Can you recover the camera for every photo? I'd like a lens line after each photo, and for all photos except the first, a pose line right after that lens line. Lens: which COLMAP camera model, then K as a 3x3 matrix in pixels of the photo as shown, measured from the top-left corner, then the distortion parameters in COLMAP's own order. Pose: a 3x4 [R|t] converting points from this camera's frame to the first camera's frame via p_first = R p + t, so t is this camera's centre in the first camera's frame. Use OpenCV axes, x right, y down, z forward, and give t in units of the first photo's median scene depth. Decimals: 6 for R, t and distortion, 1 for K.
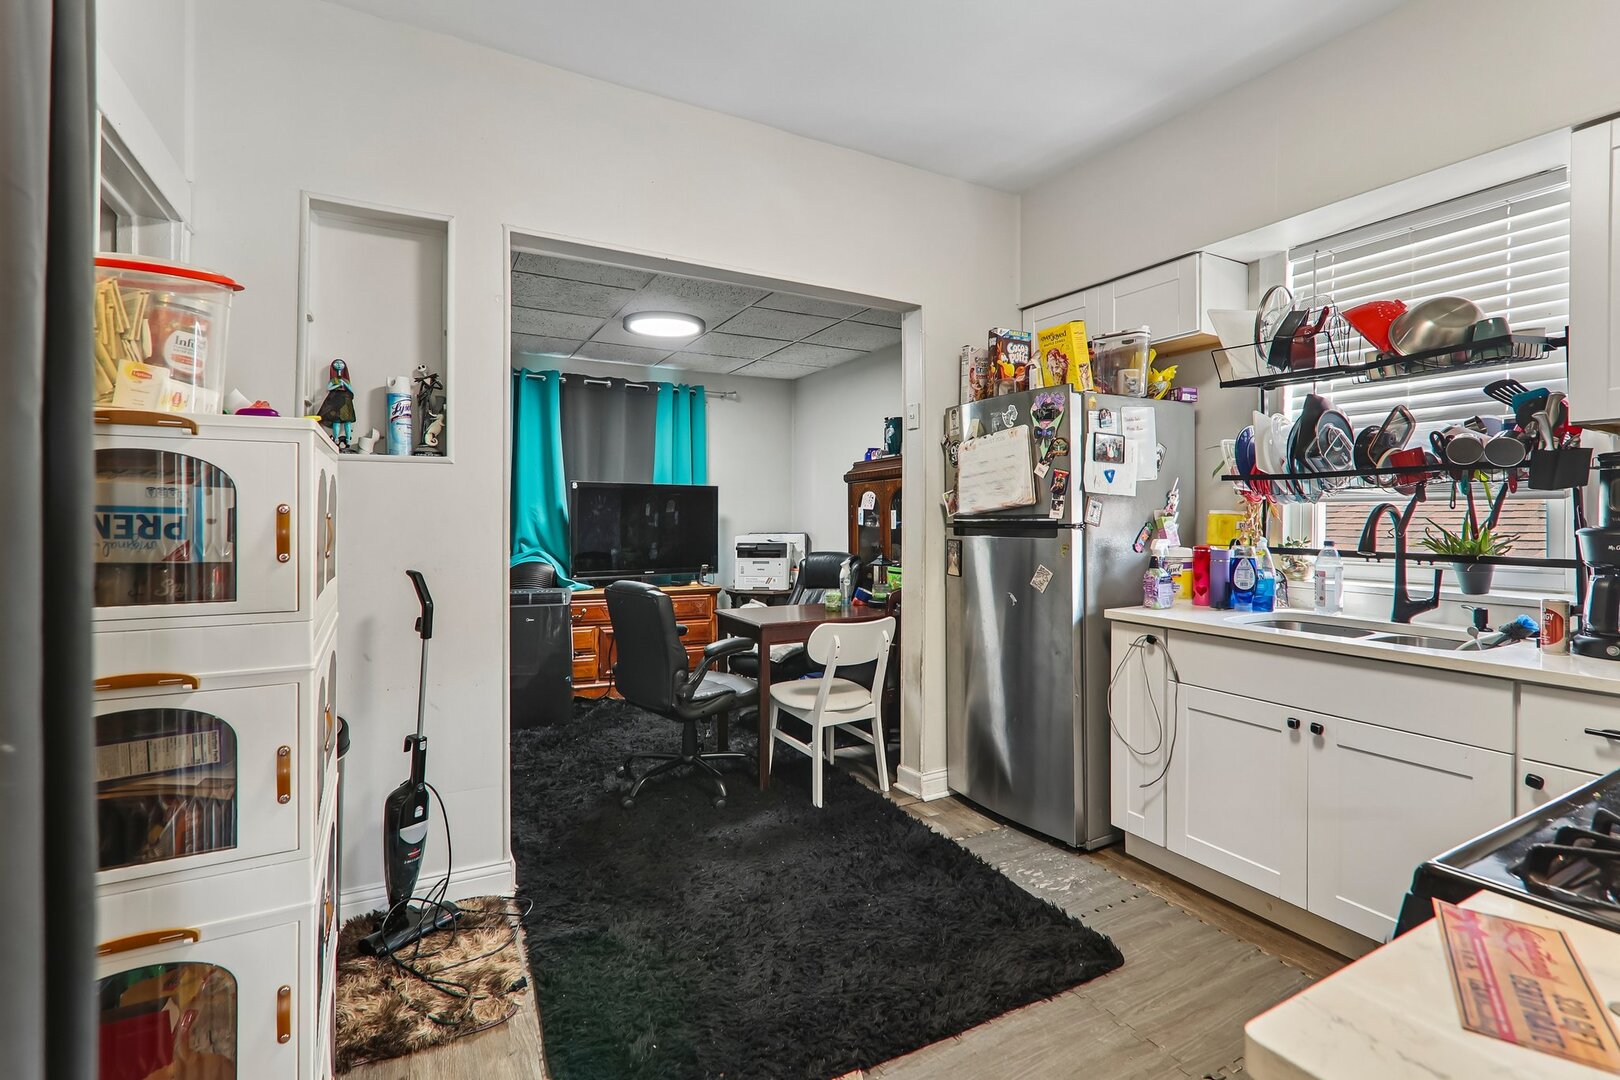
lens RADIAL K [[754.6, 0, 819.6], [0, 754.6, 535.6], [0, 0, 1]] dist [0.000229, 0.000058]
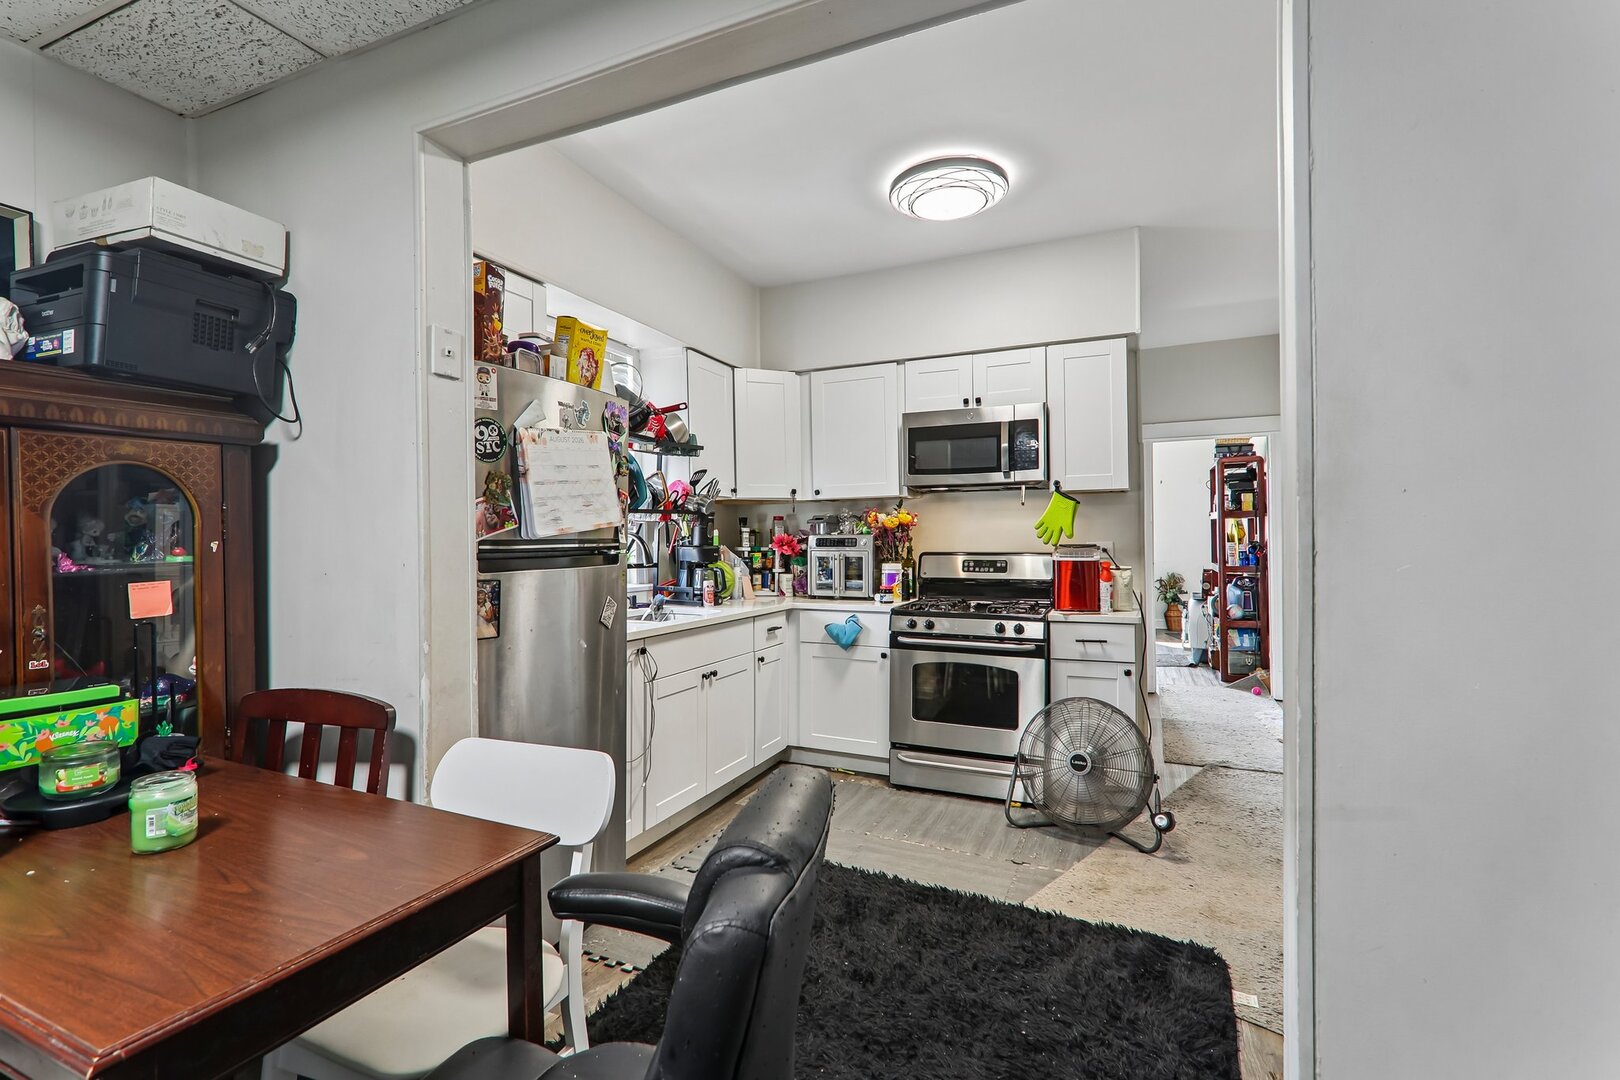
lens RADIAL K [[754.6, 0, 819.6], [0, 754.6, 535.6], [0, 0, 1]] dist [0.000229, 0.000058]
pose [[-0.593524, -0.002616, 0.804812, -0.543937], [0.020644, 0.999616, 0.018474, -0.041258], [-0.804552, 0.027579, -0.593242, 1.294397]]
